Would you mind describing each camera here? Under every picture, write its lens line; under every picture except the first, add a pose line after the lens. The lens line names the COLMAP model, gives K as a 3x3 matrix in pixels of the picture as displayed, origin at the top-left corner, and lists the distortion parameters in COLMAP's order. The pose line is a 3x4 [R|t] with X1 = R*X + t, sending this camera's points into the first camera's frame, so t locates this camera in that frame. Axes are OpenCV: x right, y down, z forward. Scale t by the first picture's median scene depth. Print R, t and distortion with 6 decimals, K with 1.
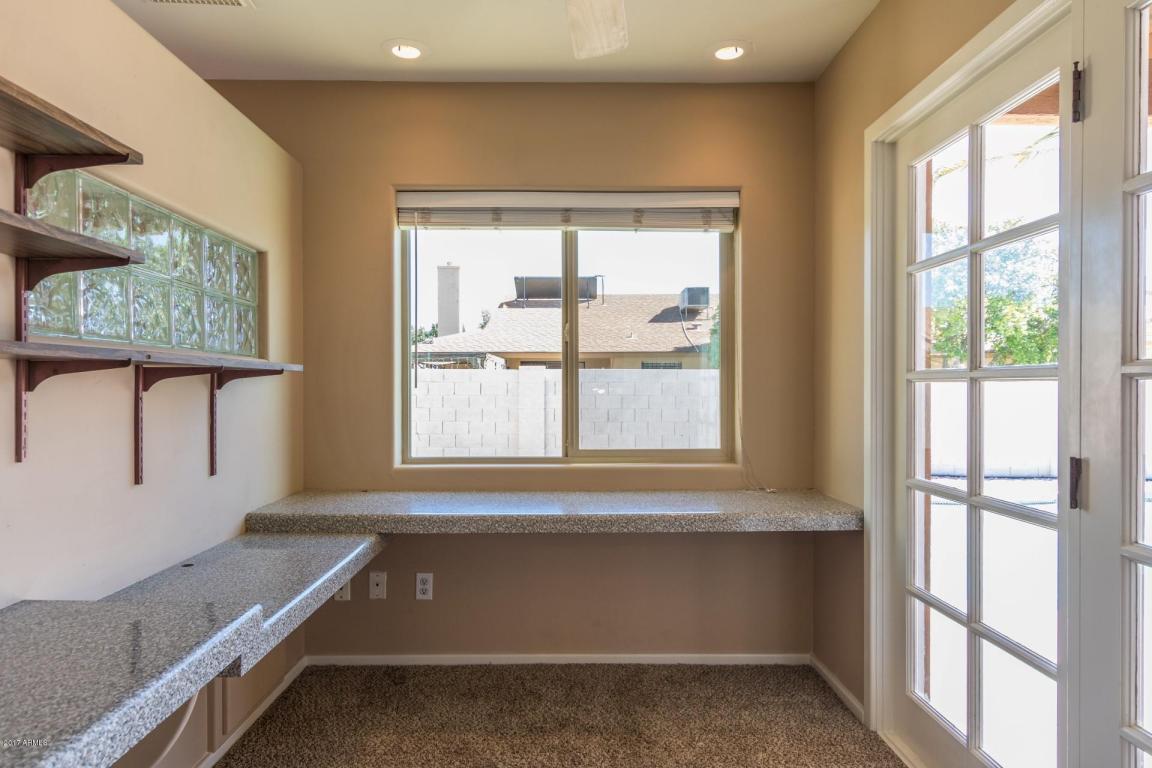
lens RADIAL K [[664.8, 0, 576.0], [0, 664.8, 384.0], [0, 0, 1]] dist [0.003019, 0.000359]
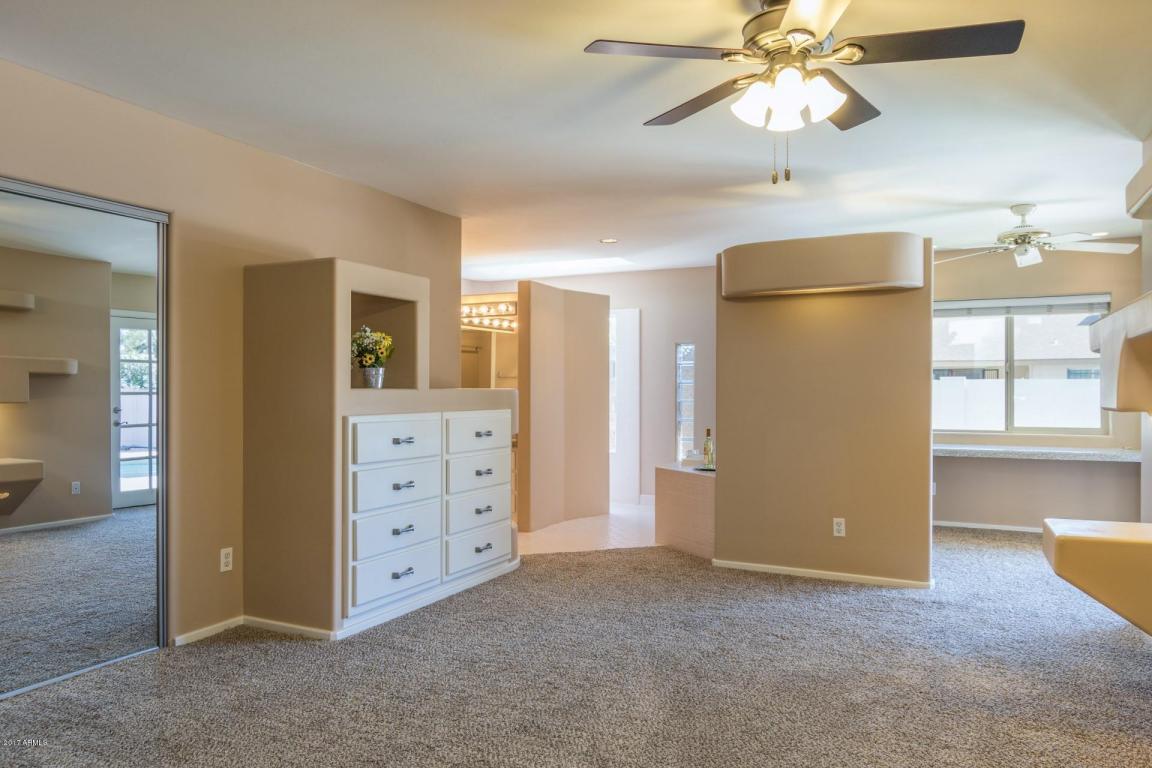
lens RADIAL K [[795.7, 0, 571.5], [0, 795.7, 389.2], [0, 0, 1]] dist [0.001451, 0.003267]
pose [[0.892434, -0.000145, -0.451179, -0.105836], [-0.001661, 0.999992, -0.003607, -0.002119], [0.451176, 0.003969, 0.892426, -1.744879]]
